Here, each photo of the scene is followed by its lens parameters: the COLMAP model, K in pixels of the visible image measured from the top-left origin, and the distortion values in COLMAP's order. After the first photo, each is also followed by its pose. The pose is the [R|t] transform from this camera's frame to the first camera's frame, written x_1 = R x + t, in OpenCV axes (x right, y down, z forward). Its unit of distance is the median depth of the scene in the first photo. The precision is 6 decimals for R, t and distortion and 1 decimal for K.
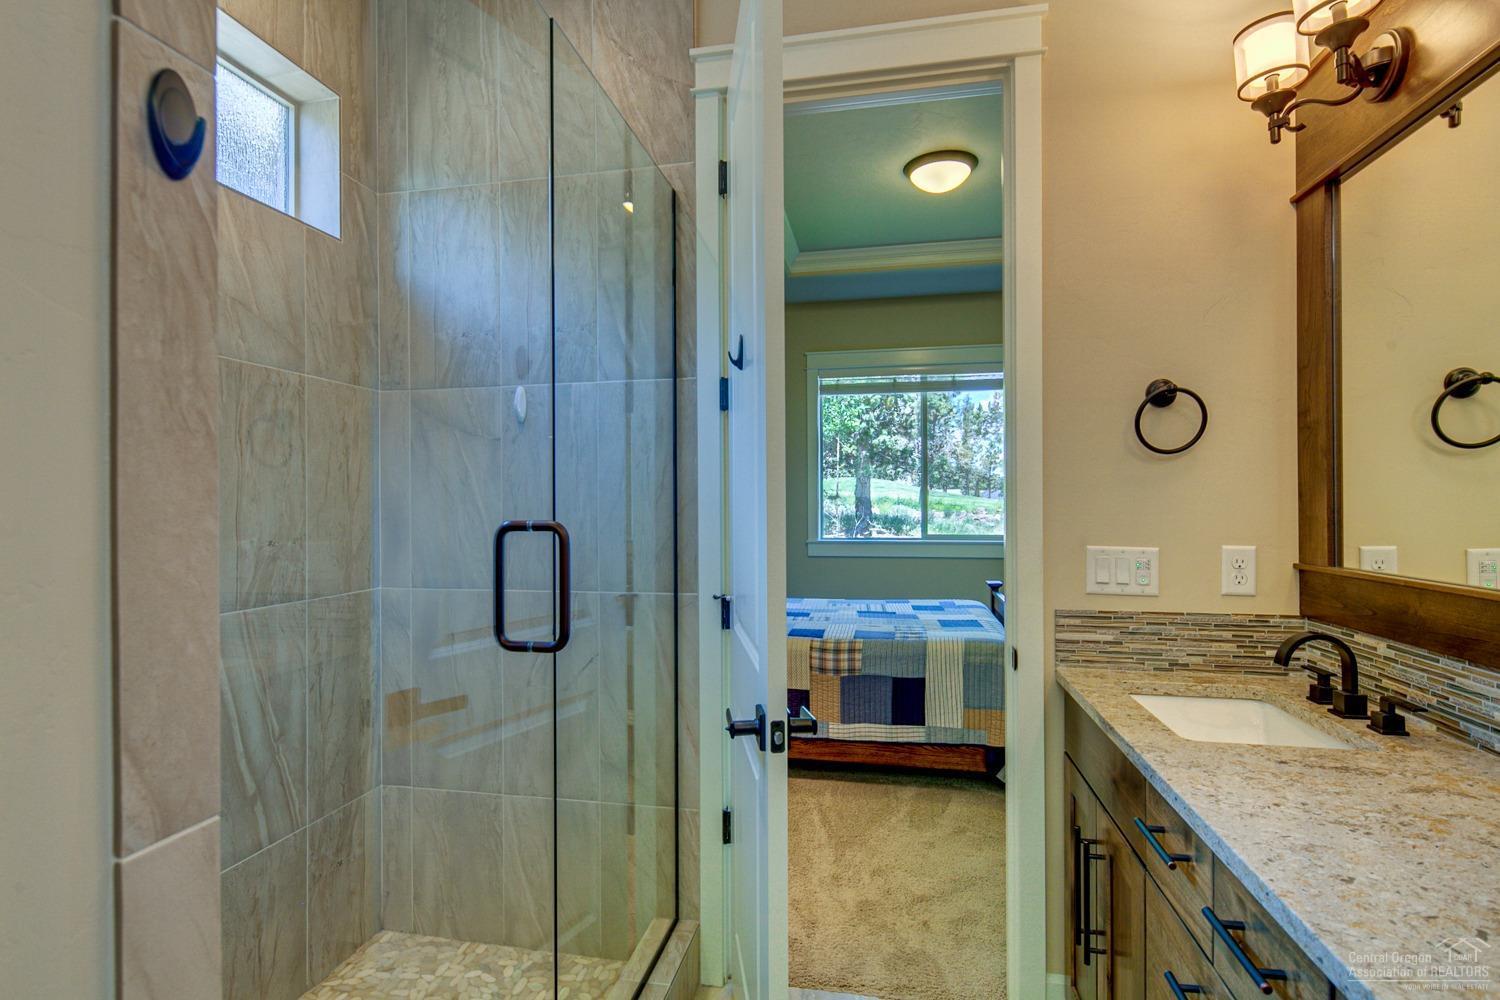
lens RADIAL K [[735.3, 0, 746.3], [0, 735.3, 504.8], [0, 0, 1]] dist [0.003895, 0.000060]
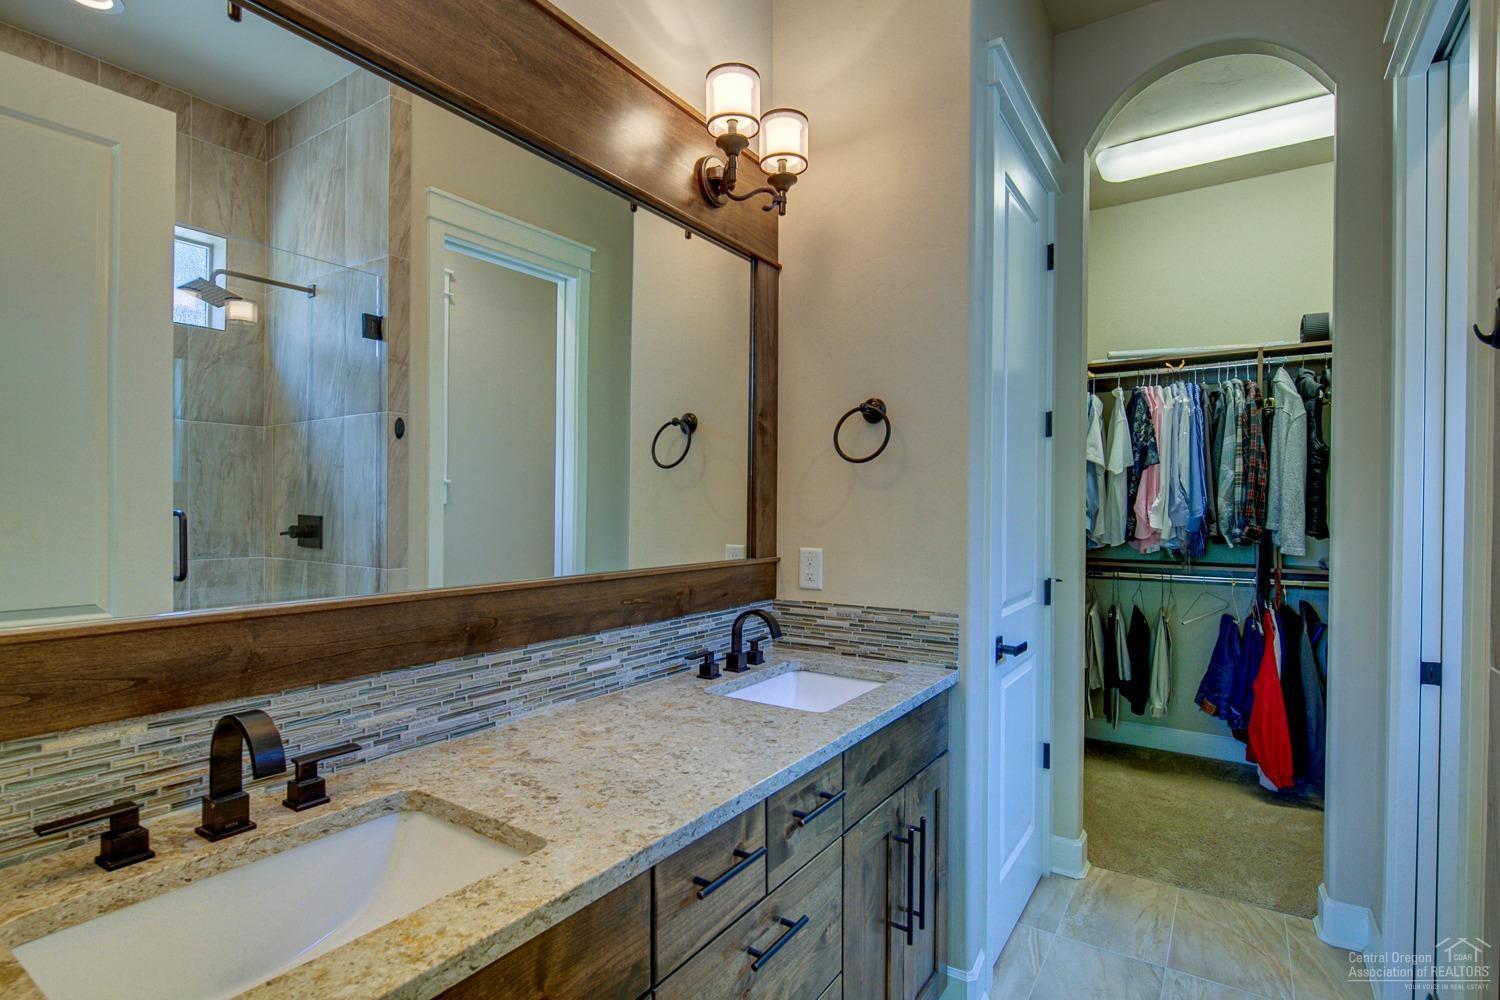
lens RADIAL K [[735.3, 0, 751.5], [0, 735.3, 505.6], [0, 0, 1]] dist [0.003895, 0.000060]
pose [[-0.926306, 0.002125, 0.376767, 0.115136], [0.000285, 0.999988, -0.004940, 0.001646], [-0.376773, -0.004469, -0.926295, 1.156540]]
